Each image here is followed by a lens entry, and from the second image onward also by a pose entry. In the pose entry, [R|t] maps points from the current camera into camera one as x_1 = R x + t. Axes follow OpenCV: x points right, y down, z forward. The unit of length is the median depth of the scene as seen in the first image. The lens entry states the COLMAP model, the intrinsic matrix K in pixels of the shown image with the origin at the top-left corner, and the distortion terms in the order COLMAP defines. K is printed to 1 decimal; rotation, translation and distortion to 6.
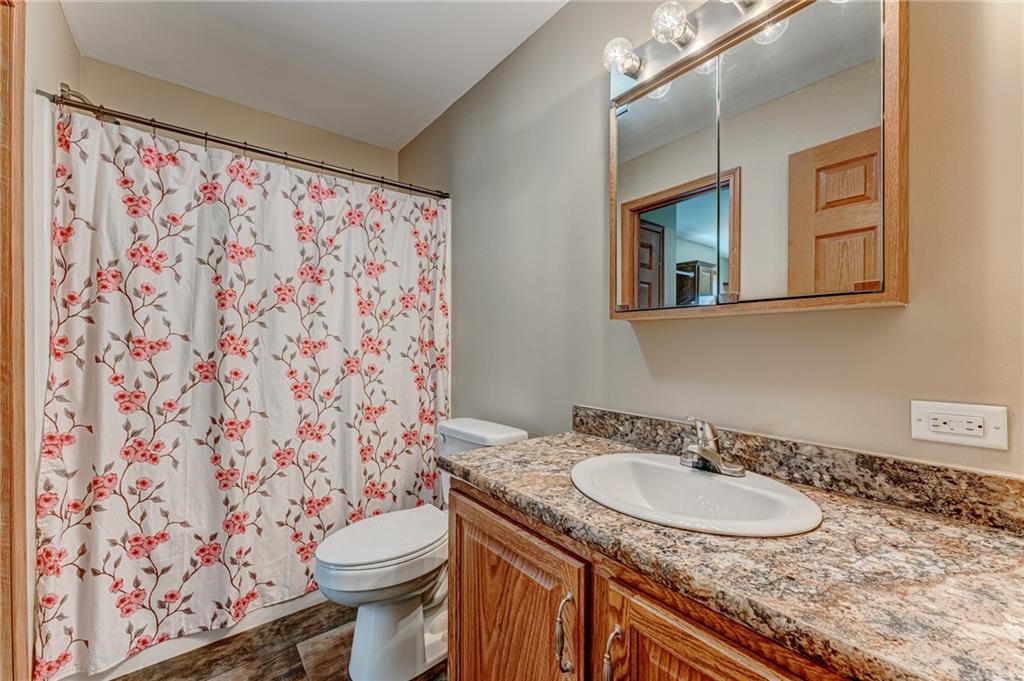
lens RADIAL K [[408.9, 0, 509.5], [0, 408.9, 342.5], [0, 0, 1]] dist [0.000952, -0.000444]
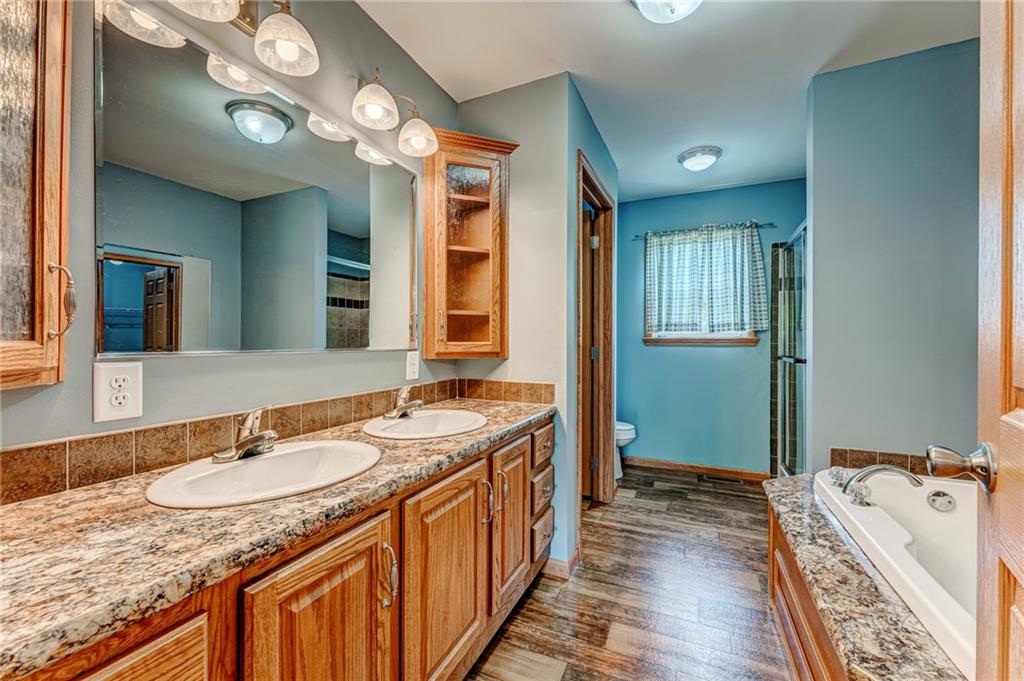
lens RADIAL K [[408.9, 0, 512.6], [0, 408.9, 341.2], [0, 0, 1]] dist [0.000952, -0.000444]
pose [[-0.891792, -0.004259, -0.452425, 0.097309], [-0.004239, 0.999990, -0.001057, 0.017752], [0.452425, 0.000975, -0.891802, 2.442930]]
